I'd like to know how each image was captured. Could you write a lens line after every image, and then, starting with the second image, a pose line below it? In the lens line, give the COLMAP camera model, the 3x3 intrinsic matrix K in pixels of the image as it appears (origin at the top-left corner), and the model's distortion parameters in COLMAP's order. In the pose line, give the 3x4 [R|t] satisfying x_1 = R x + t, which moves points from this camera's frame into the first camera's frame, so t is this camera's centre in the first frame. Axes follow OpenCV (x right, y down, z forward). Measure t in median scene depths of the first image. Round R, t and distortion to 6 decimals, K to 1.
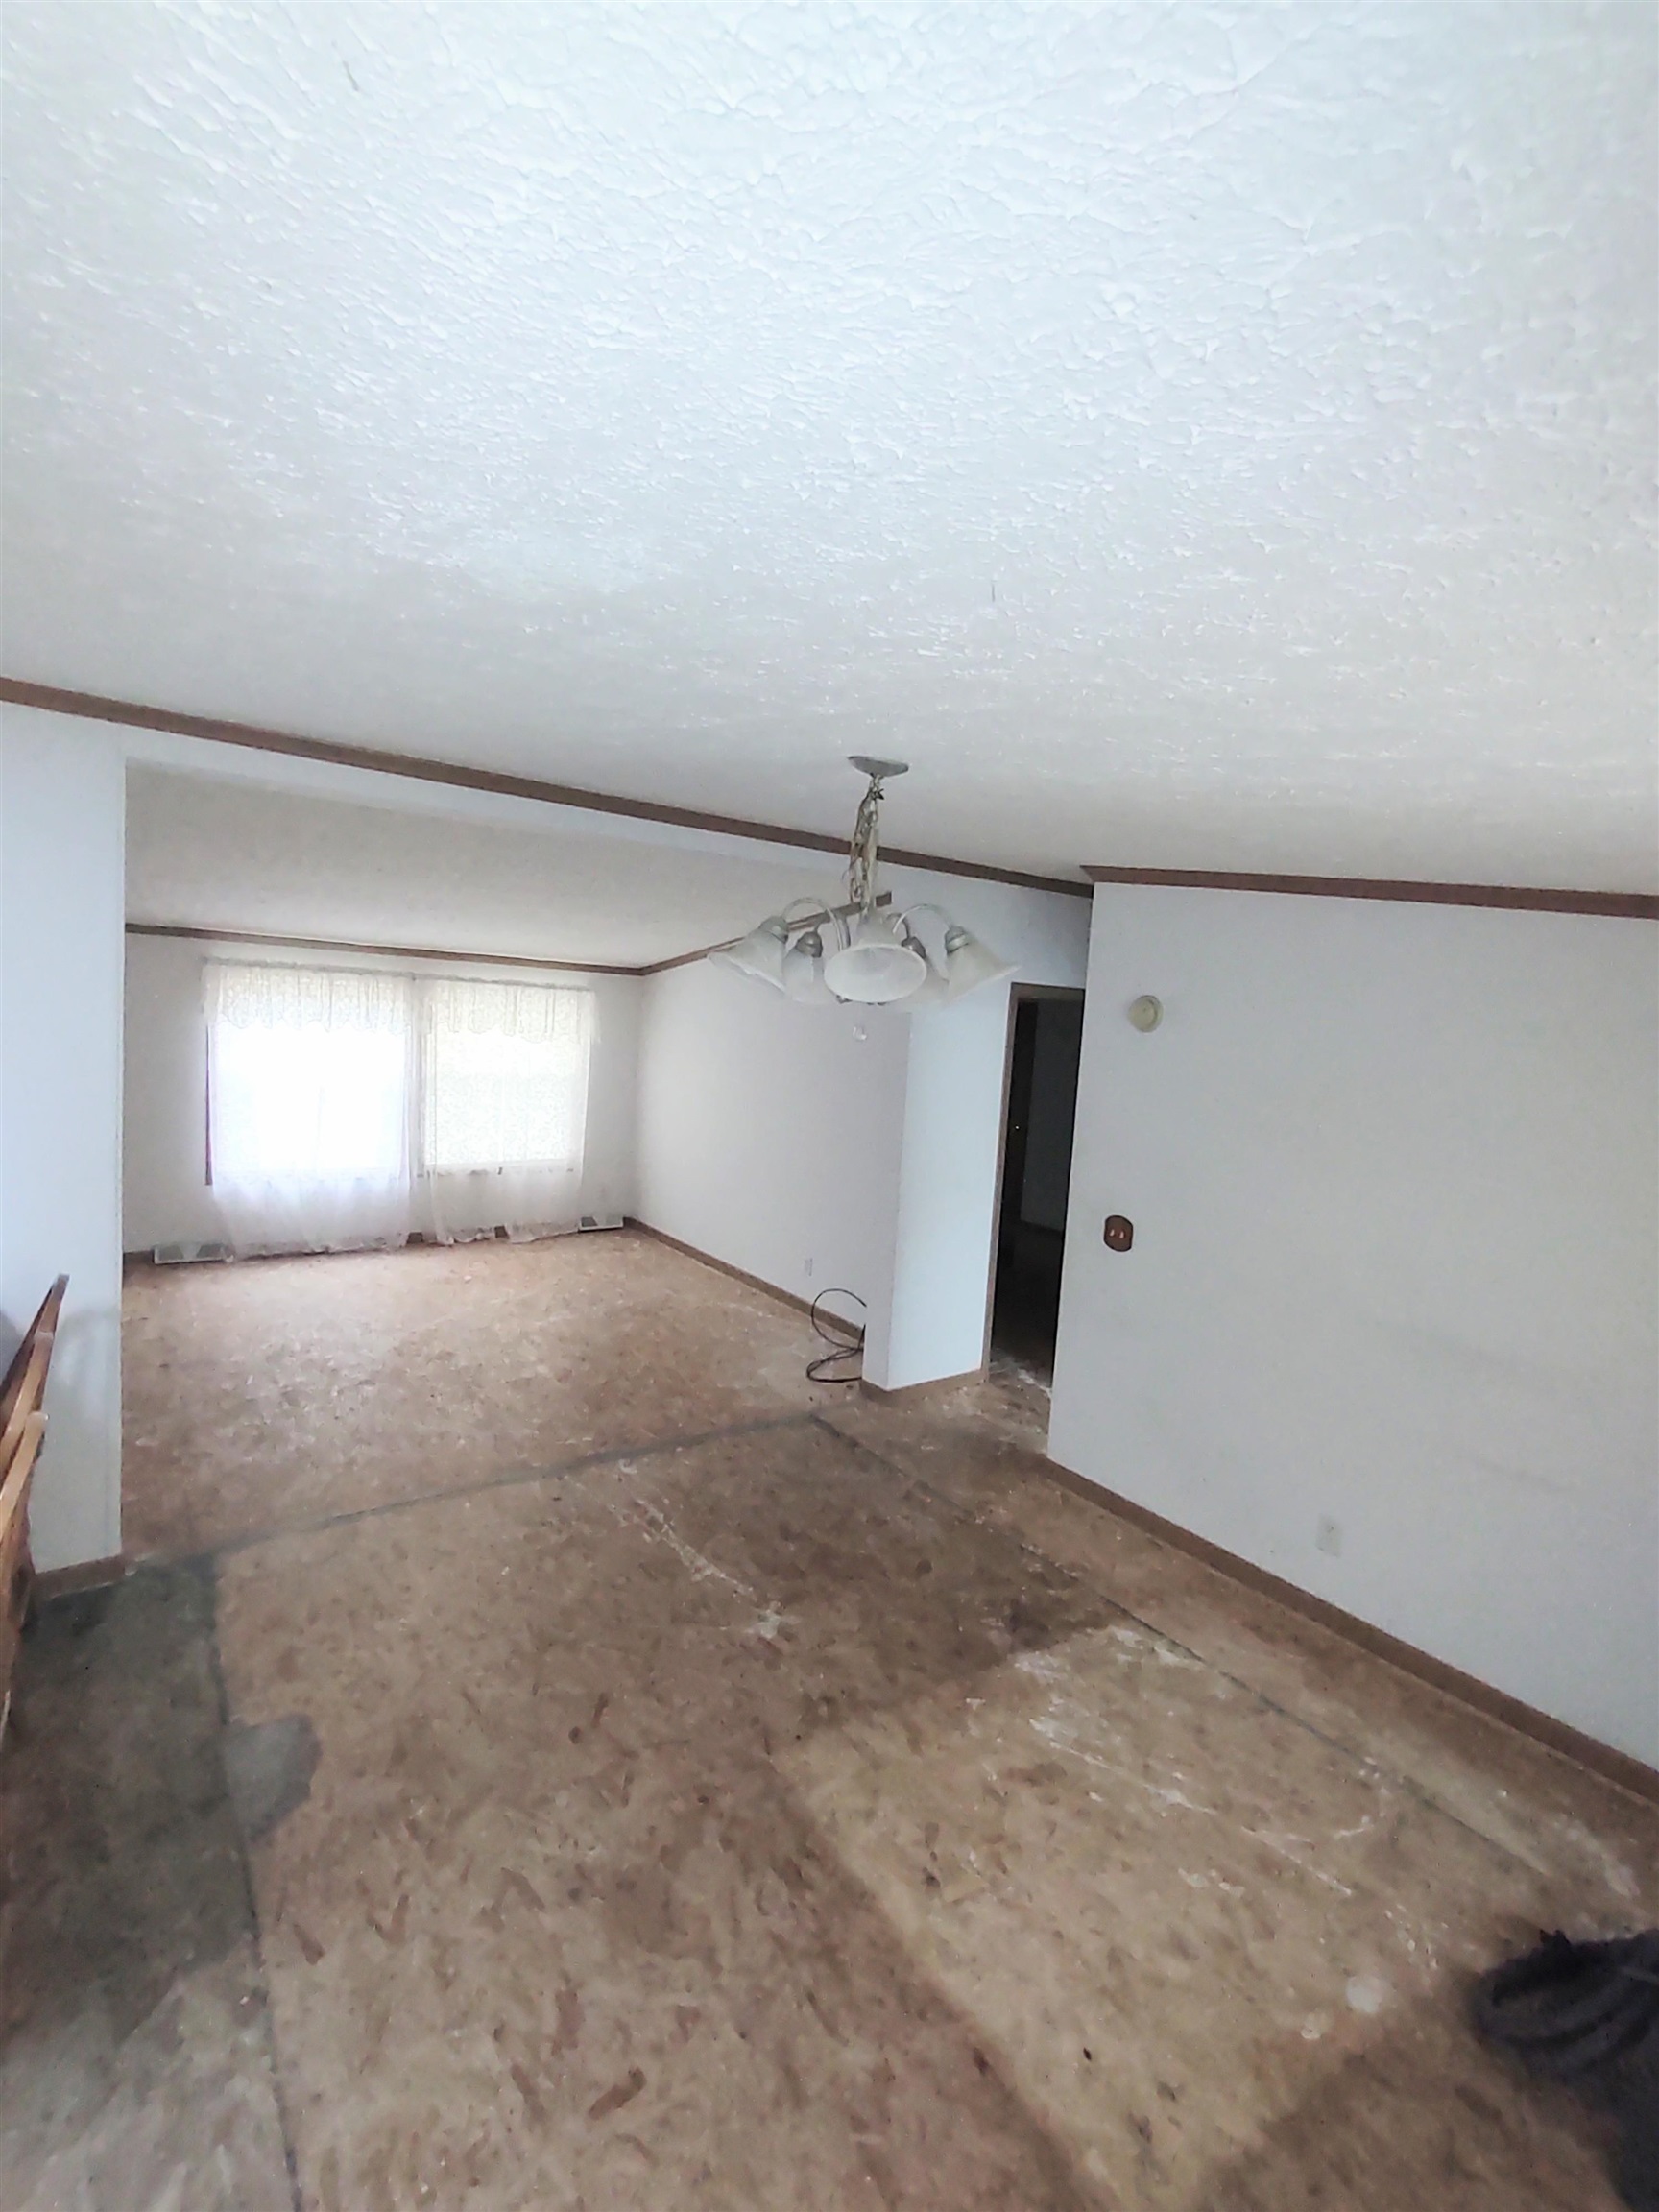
lens RADIAL K [[997.2, 0, 816.6], [0, 997.2, 1103.5], [0, 0, 1]] dist [-0.001463, -0.000183]
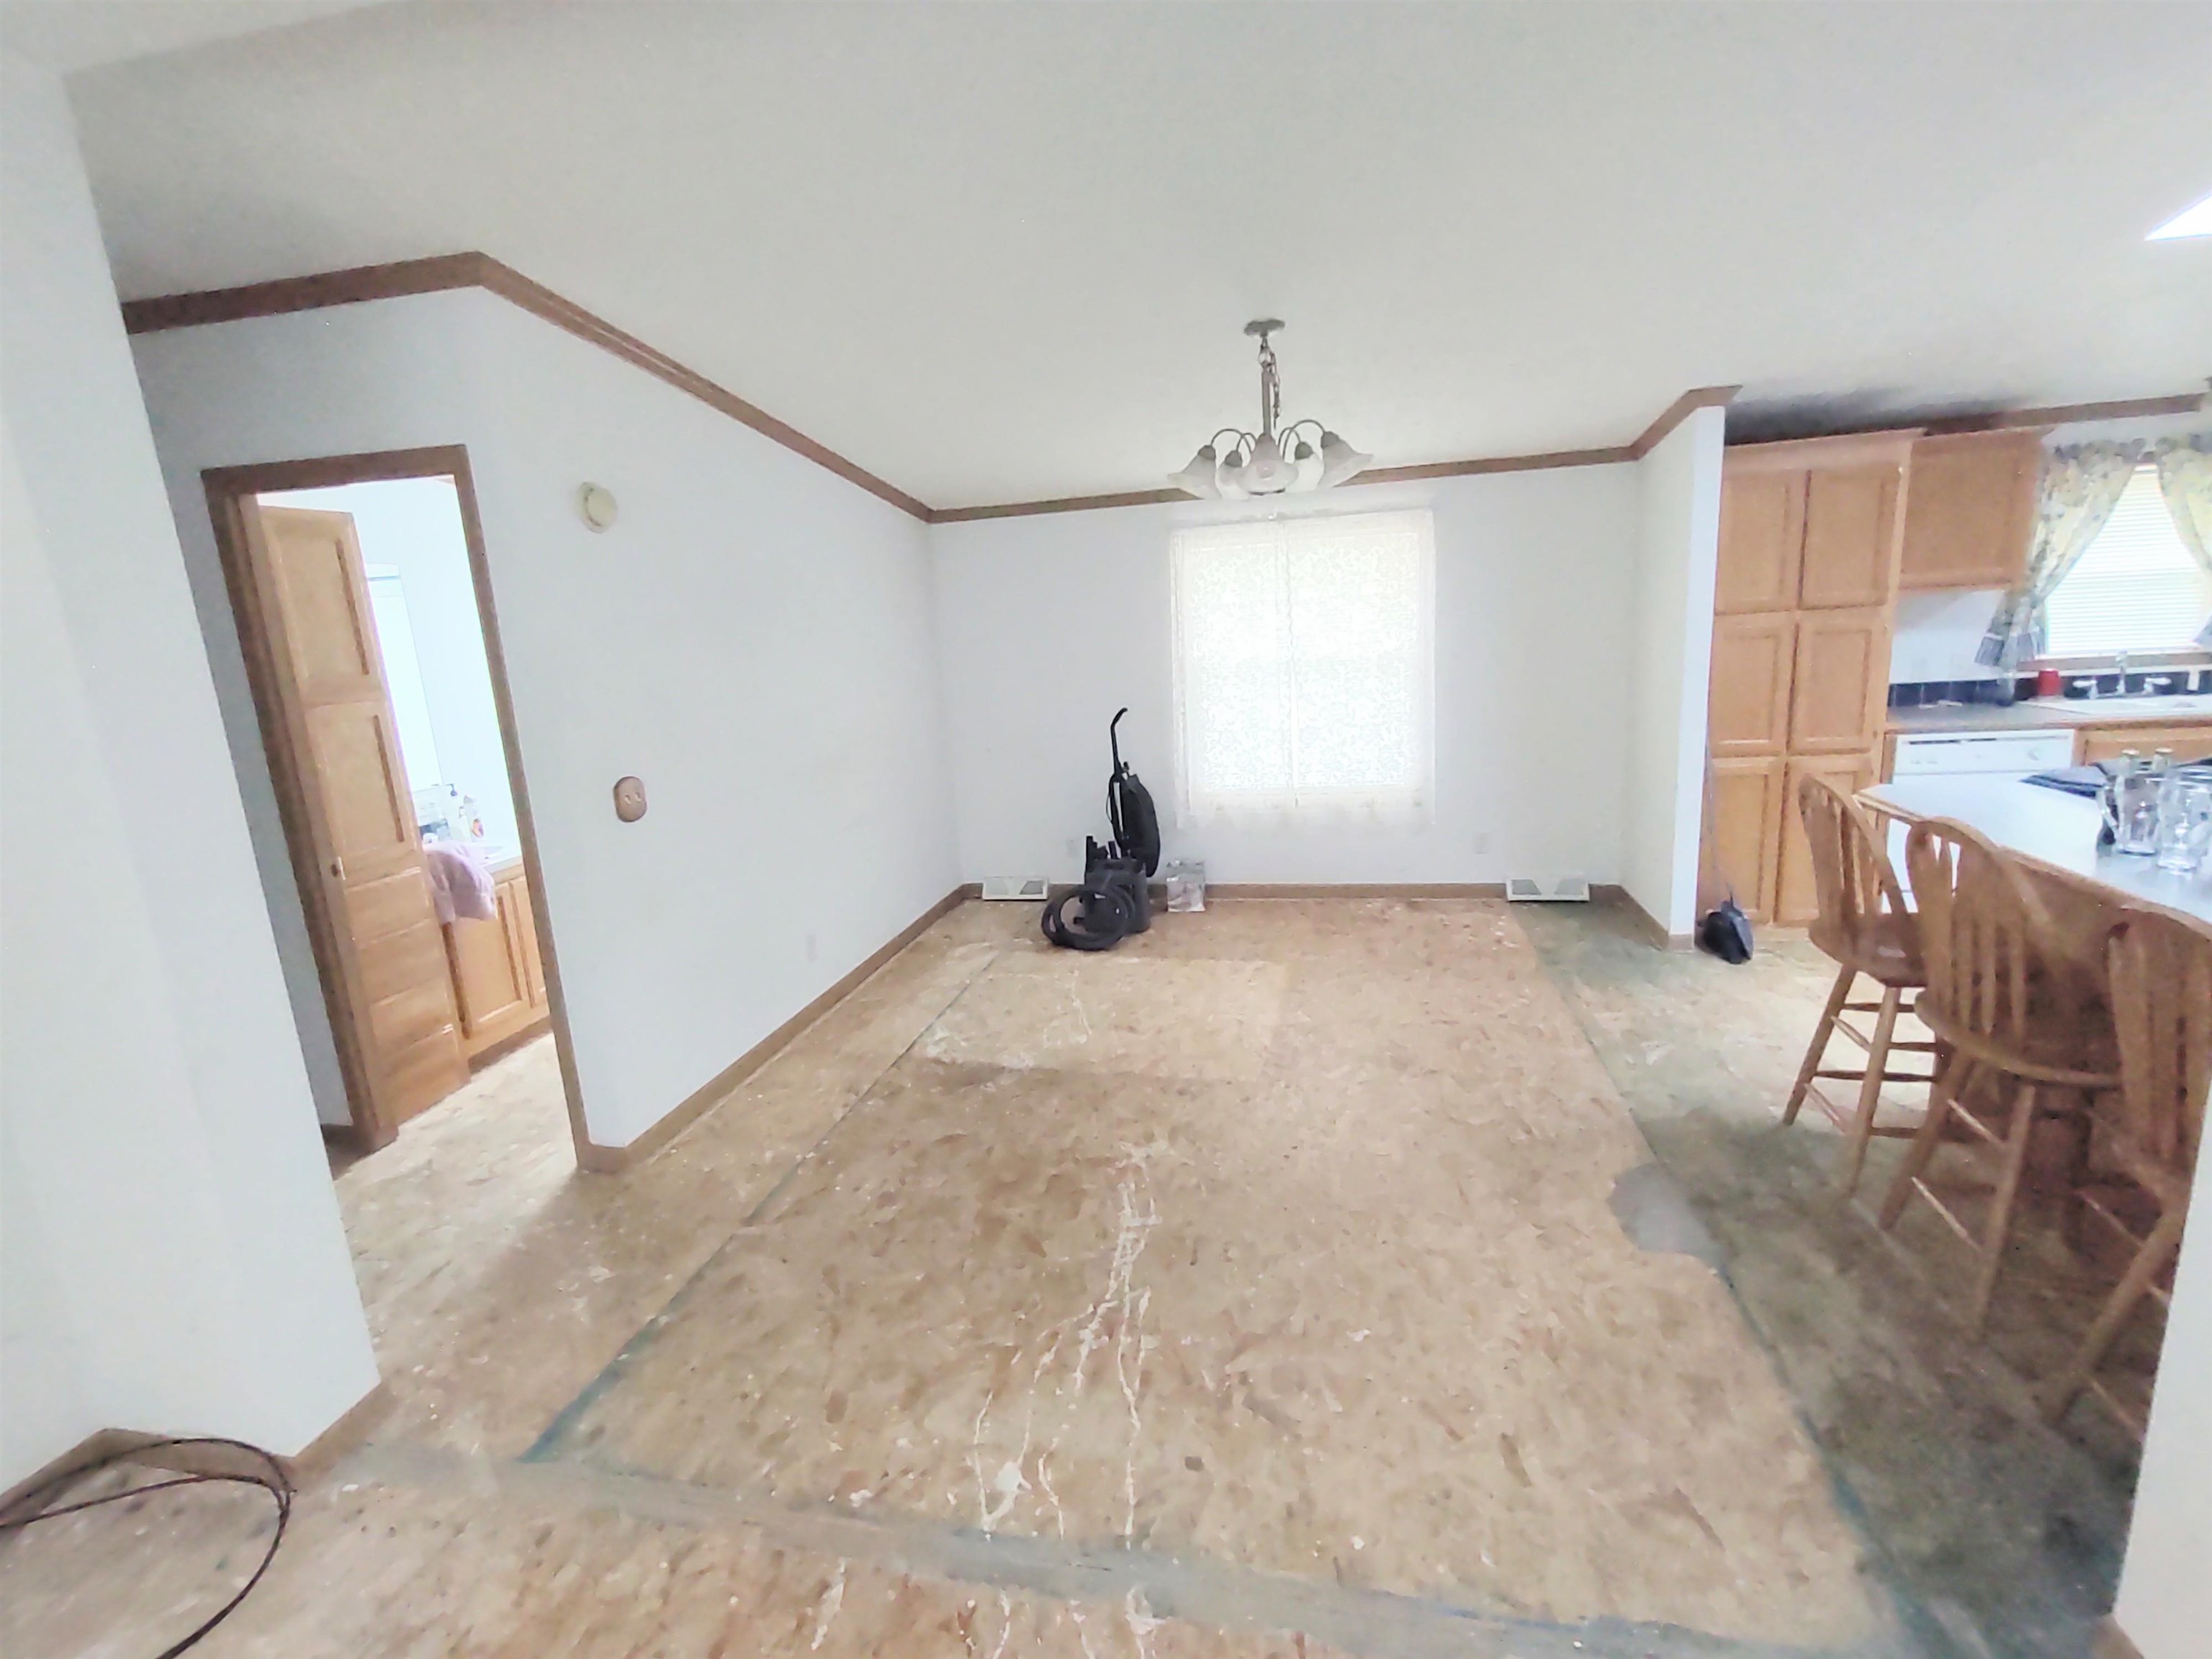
lens RADIAL K [[997.2, 0, 1118.9], [0, 997.2, 831.3], [0, 0, 1]] dist [-0.001463, -0.000183]
pose [[-0.685384, -0.172238, 0.707519, -0.662285], [0.084891, 0.946100, 0.312553, -0.074495], [-0.723216, 0.274281, -0.633820, 1.562177]]
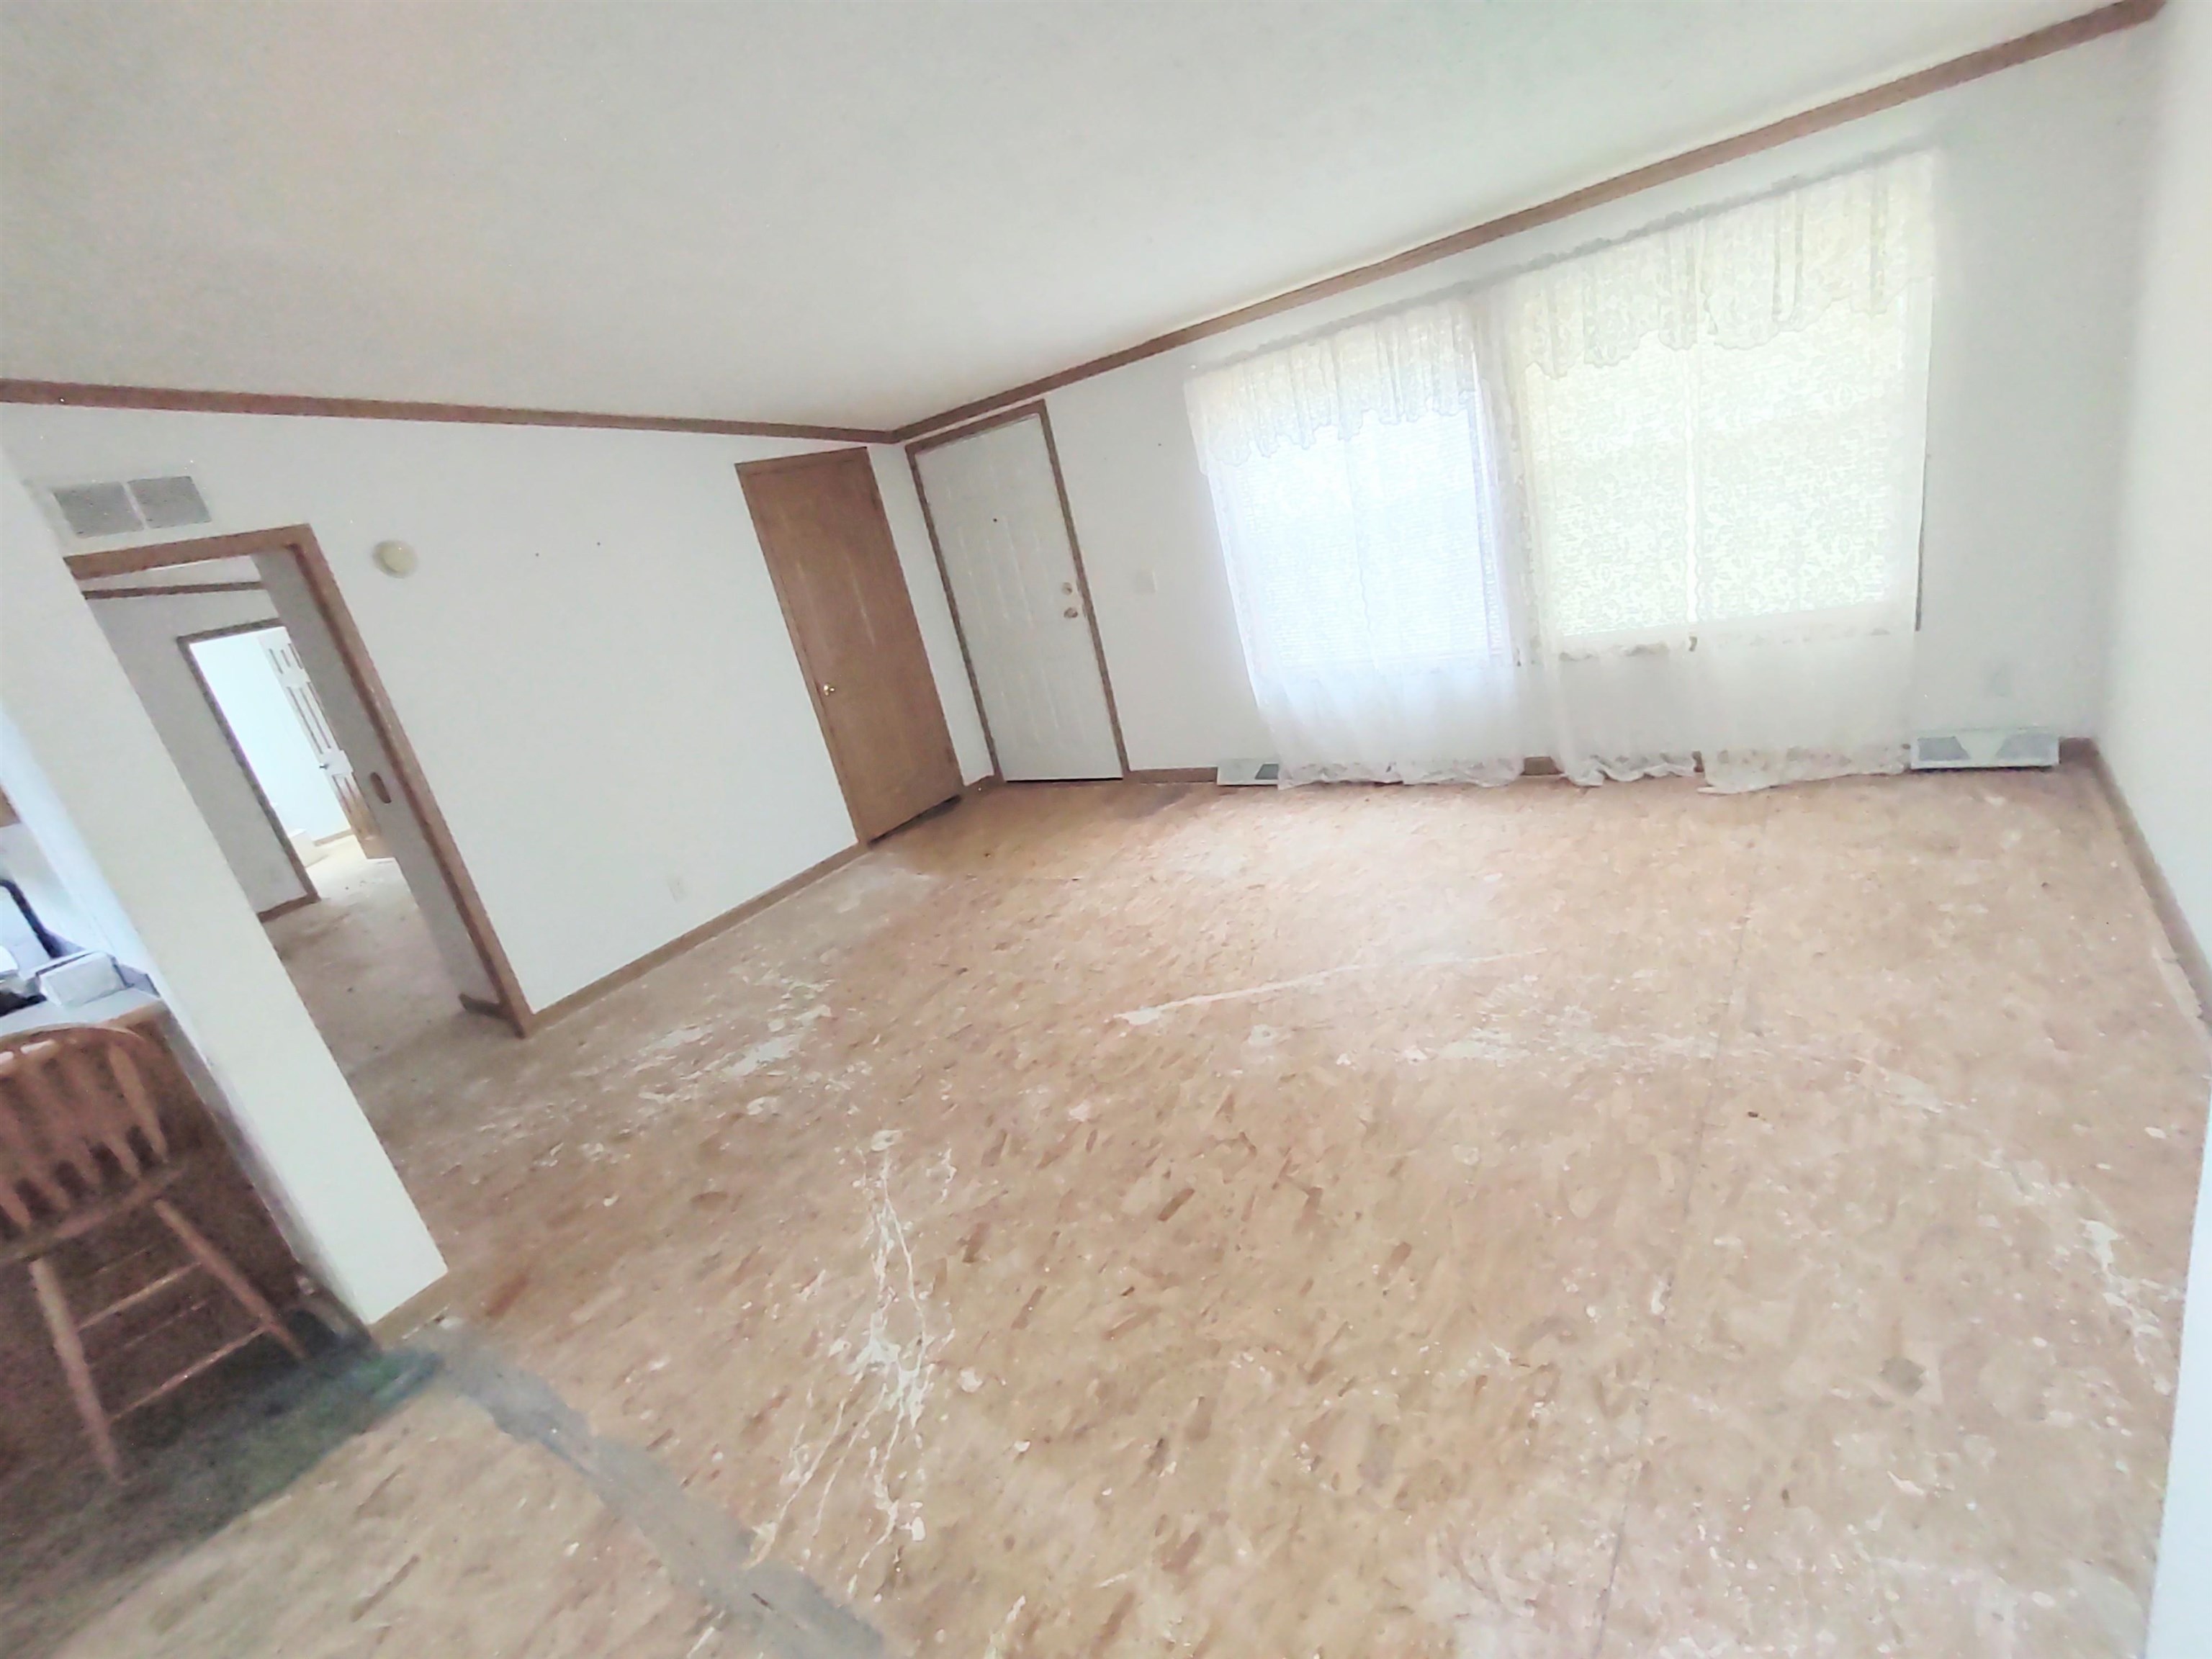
lens RADIAL K [[997.2, 0, 1098.2], [0, 997.2, 827.0], [0, 0, 1]] dist [-0.001463, -0.000183]
pose [[0.318041, 0.164148, -0.933759, 0.165527], [0.163975, 0.960531, 0.224704, -0.012750], [0.933789, -0.224579, 0.278572, 1.447330]]
